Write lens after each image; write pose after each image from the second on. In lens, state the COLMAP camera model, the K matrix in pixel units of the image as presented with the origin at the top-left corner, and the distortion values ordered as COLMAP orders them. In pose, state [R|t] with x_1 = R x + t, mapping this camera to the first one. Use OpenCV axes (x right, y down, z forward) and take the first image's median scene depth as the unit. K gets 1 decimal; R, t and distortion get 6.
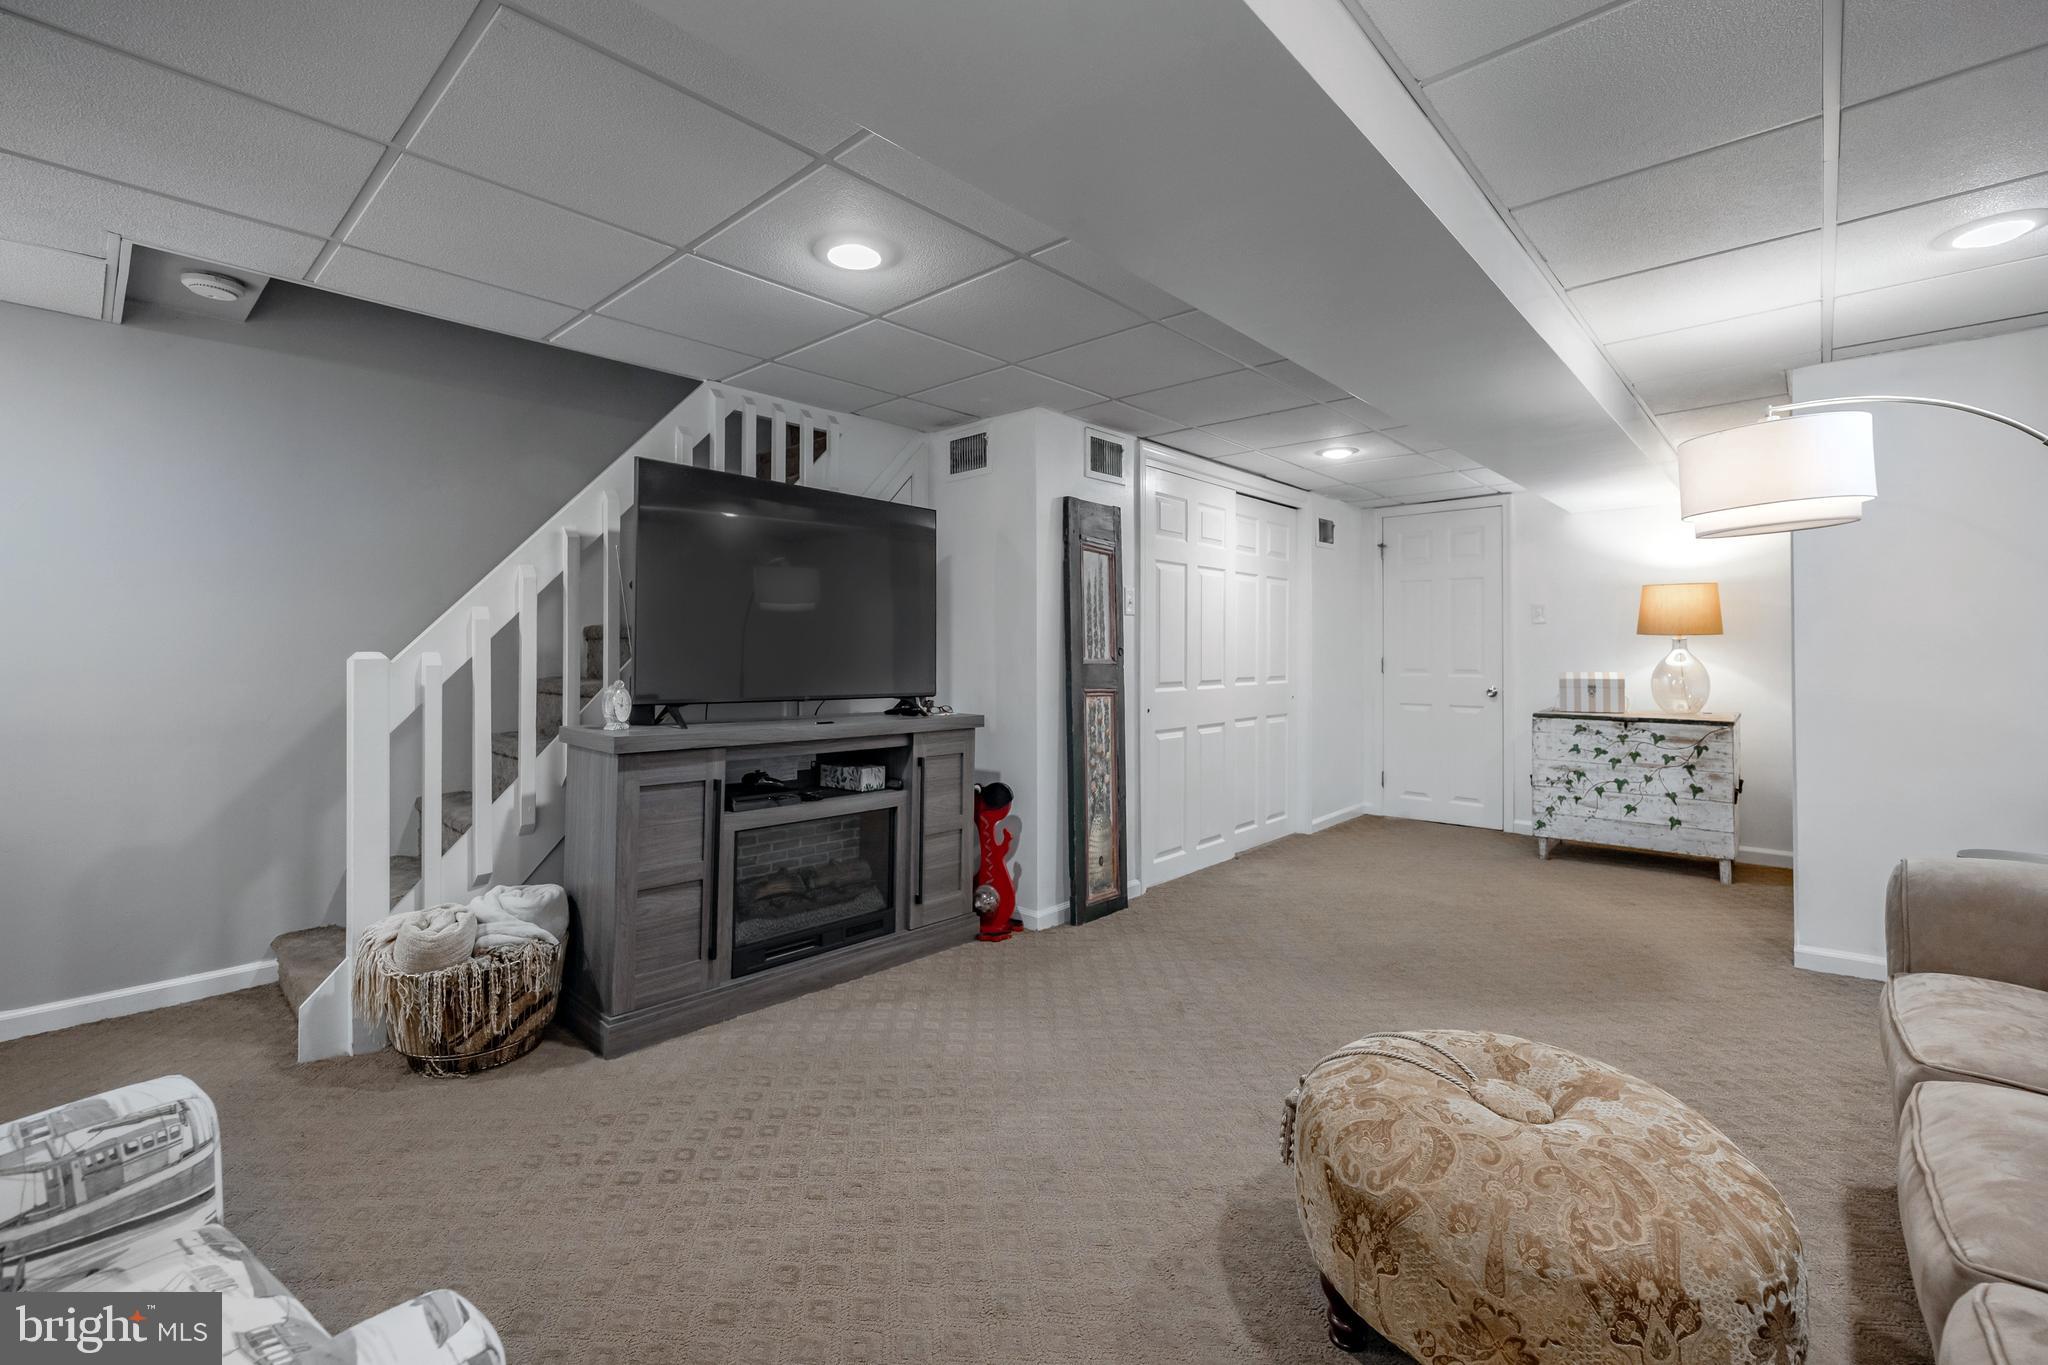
lens RADIAL K [[889.5, 0, 1012.8], [0, 889.5, 642.4], [0, 0, 1]] dist [-0.008618, 0.002048]
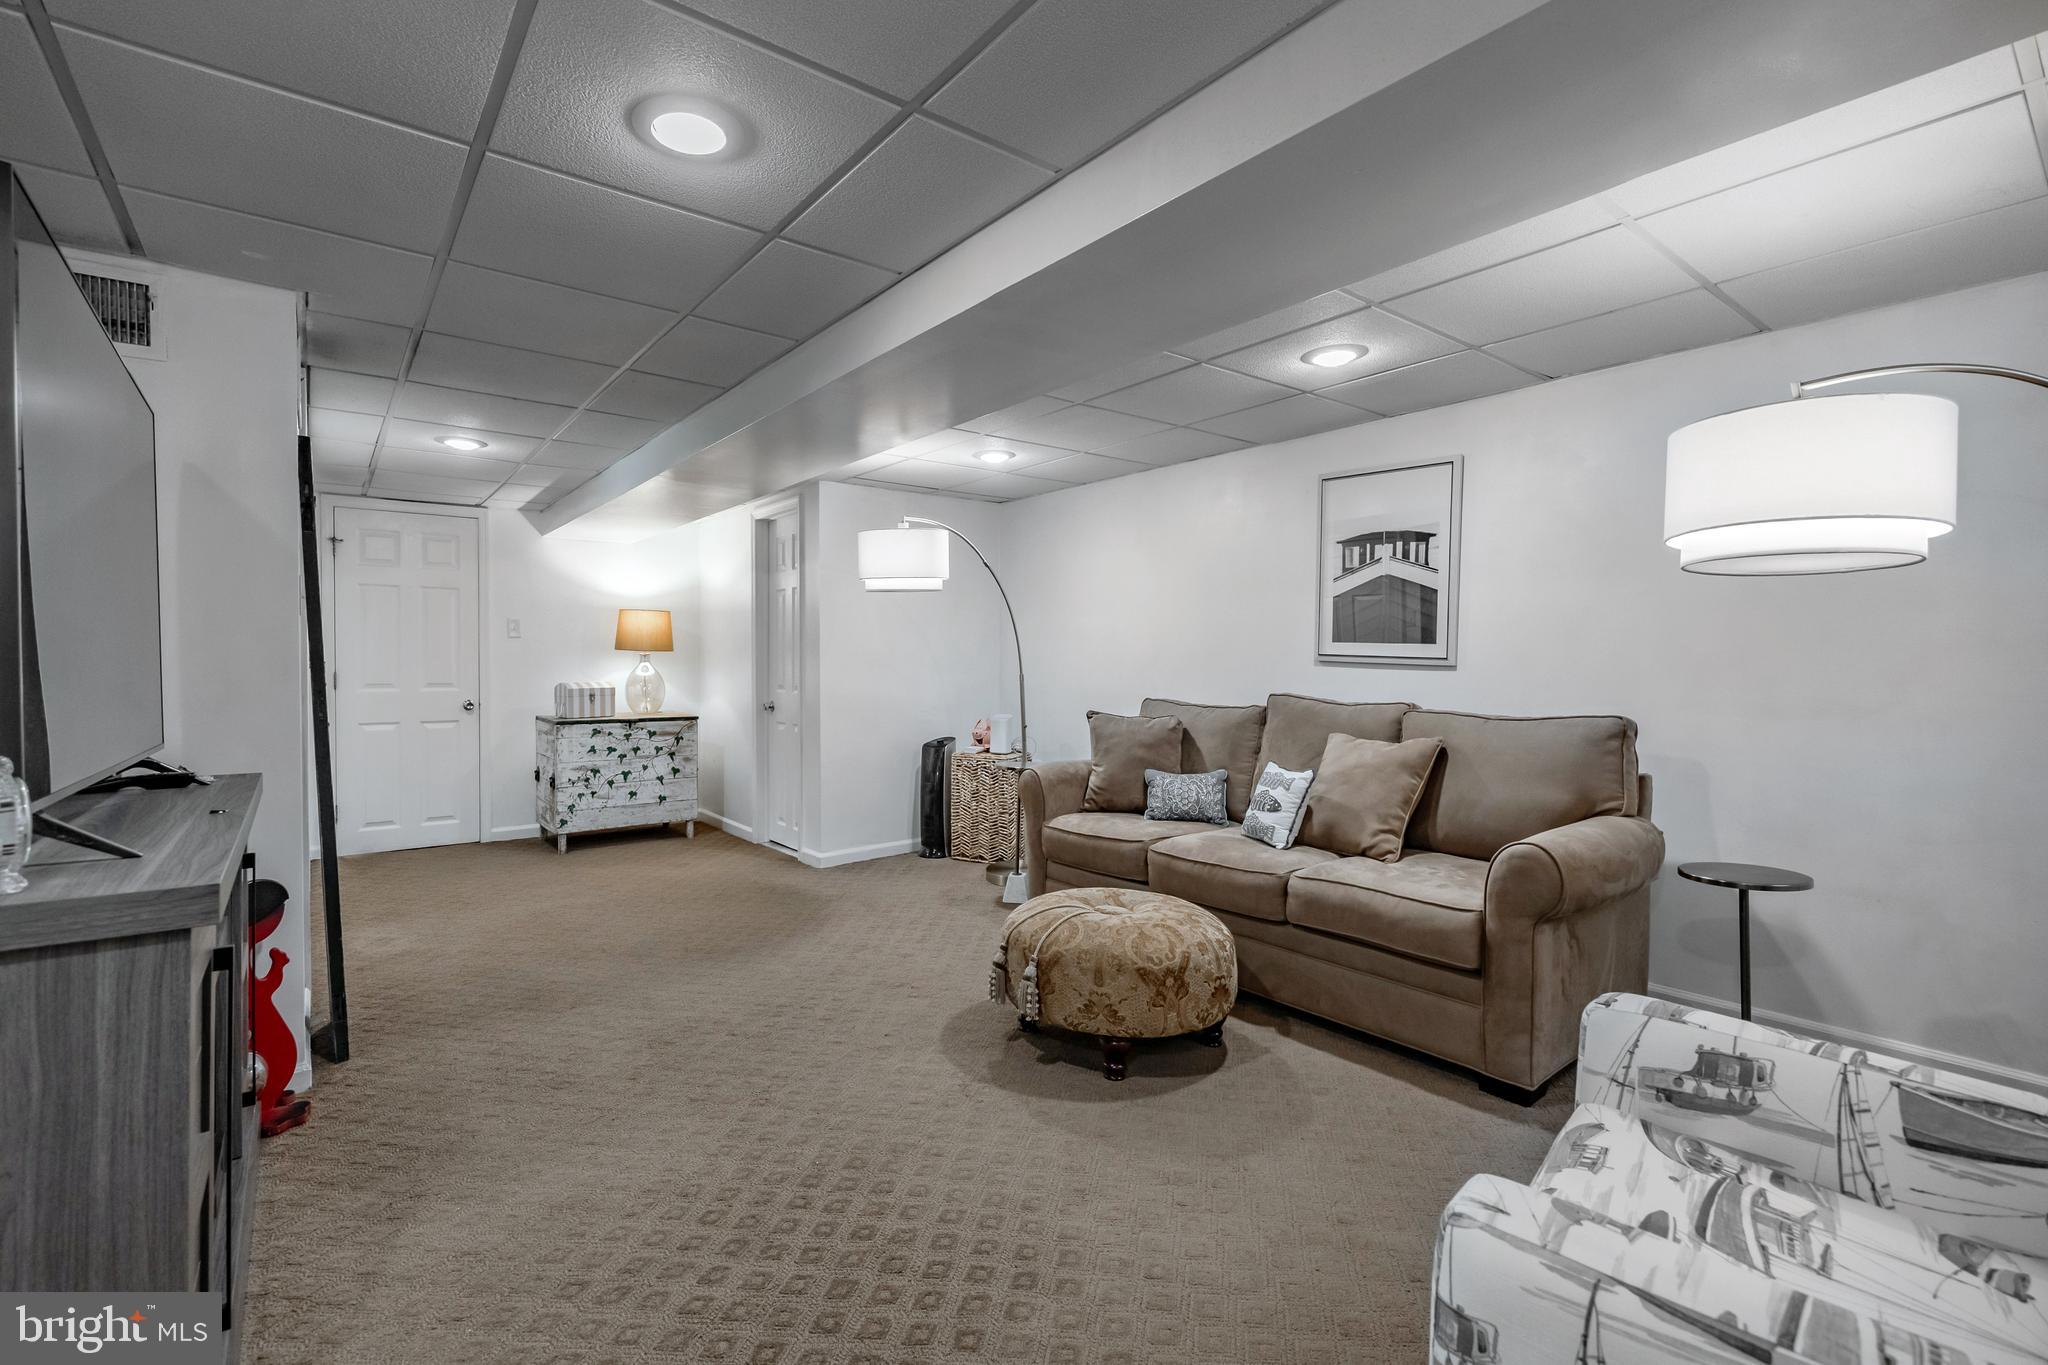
lens RADIAL K [[889.5, 0, 1013.2], [0, 889.5, 675.0], [0, 0, 1]] dist [-0.008618, 0.002048]
pose [[0.169486, -0.015338, 0.985413, -0.402418], [-0.009822, 0.999803, 0.017251, -0.000932], [-0.985484, -0.012603, 0.169302, 0.282085]]
